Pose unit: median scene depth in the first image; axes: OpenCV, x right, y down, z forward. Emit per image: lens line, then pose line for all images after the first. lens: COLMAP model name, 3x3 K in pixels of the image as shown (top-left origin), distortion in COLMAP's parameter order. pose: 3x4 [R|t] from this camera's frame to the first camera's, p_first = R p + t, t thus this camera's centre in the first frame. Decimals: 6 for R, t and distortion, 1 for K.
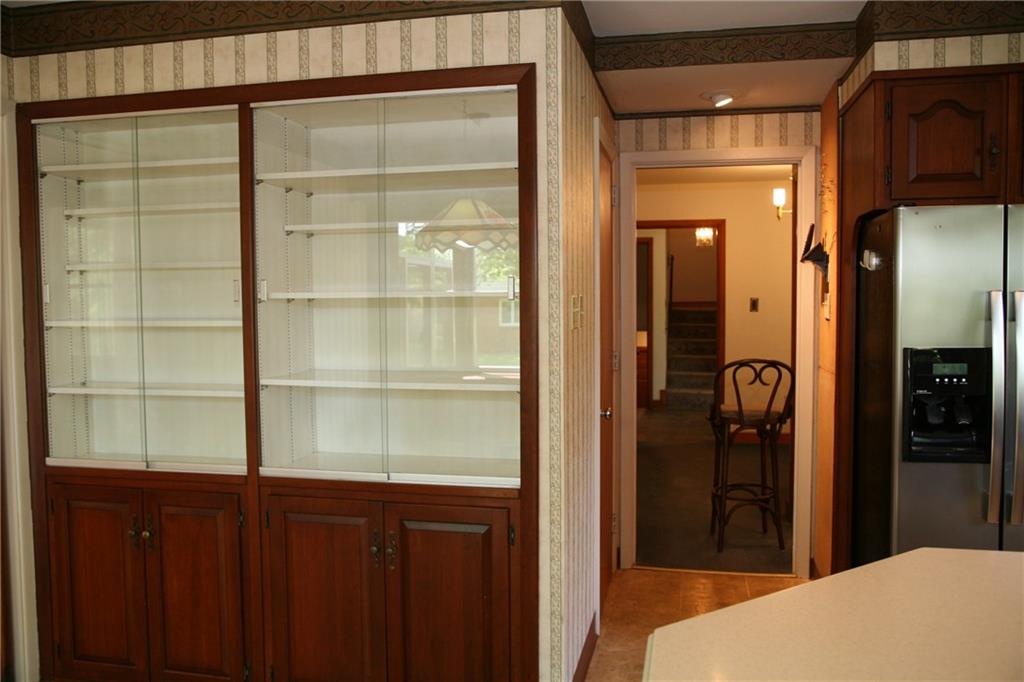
lens RADIAL K [[830.4, 0, 508.2], [0, 830.4, 348.9], [0, 0, 1]] dist [-0.057920, 0.019231]
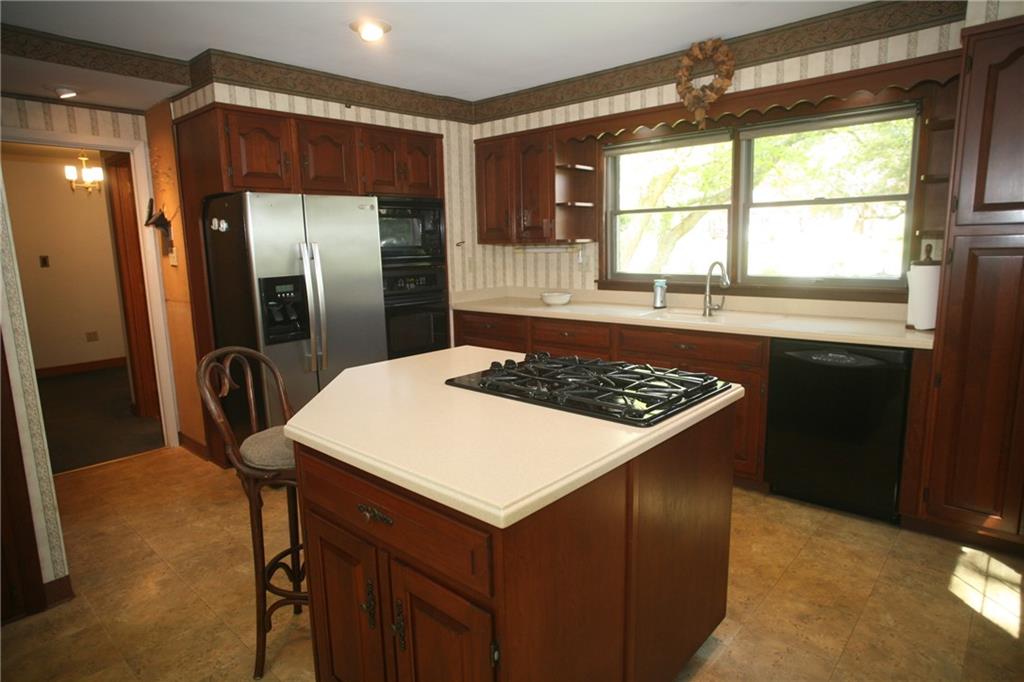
lens RADIAL K [[591.0, 0, 511.5], [0, 591.0, 336.5], [0, 0, 1]] dist [-0.052134, 0.029603]
pose [[0.483352, -0.136955, 0.864647, -0.271933], [0.071311, 0.990564, 0.117035, 0.011971], [-0.872517, 0.005089, 0.488558, -0.024420]]
